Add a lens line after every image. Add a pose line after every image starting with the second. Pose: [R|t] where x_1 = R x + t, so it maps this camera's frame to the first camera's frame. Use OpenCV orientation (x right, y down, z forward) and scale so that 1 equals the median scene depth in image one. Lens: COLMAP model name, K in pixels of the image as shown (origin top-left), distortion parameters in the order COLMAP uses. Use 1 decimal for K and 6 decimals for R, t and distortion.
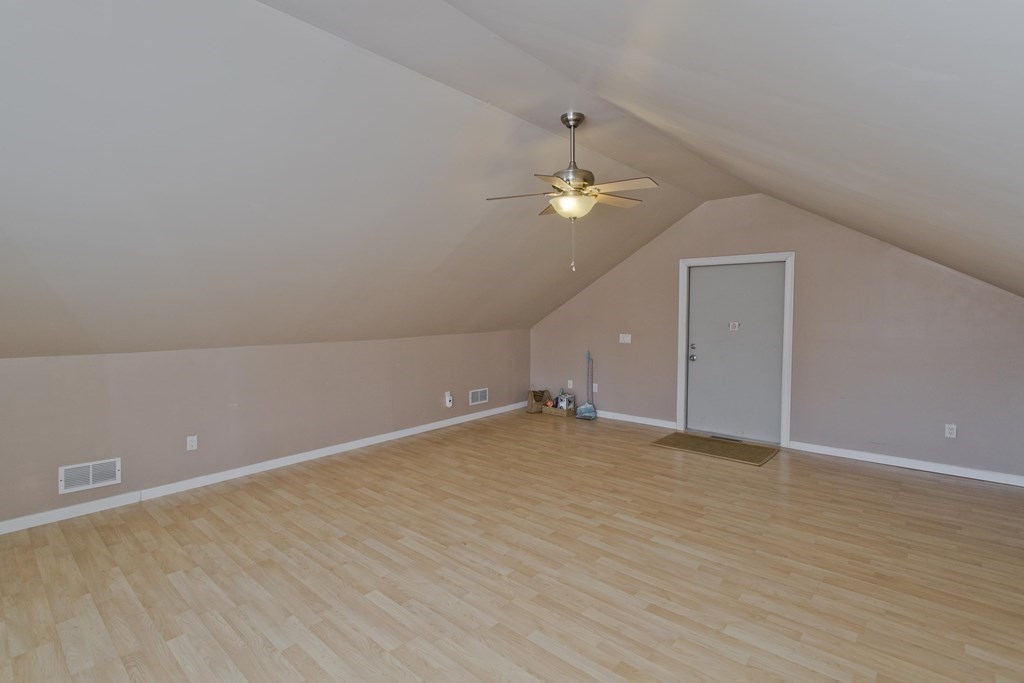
lens RADIAL K [[488.9, 0, 512.4], [0, 488.9, 340.8], [0, 0, 1]] dist [0.000383, 0.000248]
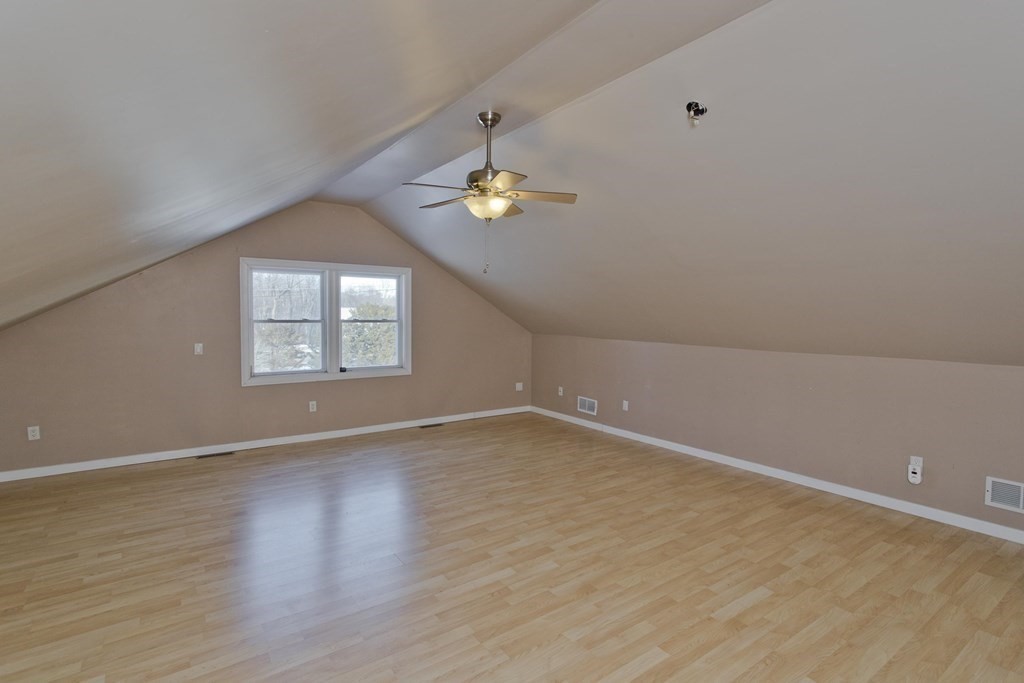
lens RADIAL K [[488.9, 0, 511.2], [0, 488.9, 338.7], [0, 0, 1]] dist [0.000383, 0.000248]
pose [[-0.218745, 0.053214, -0.974330, 0.920288], [-0.072454, 0.994870, 0.070602, -0.076189], [0.973088, 0.086038, -0.213768, 1.072555]]
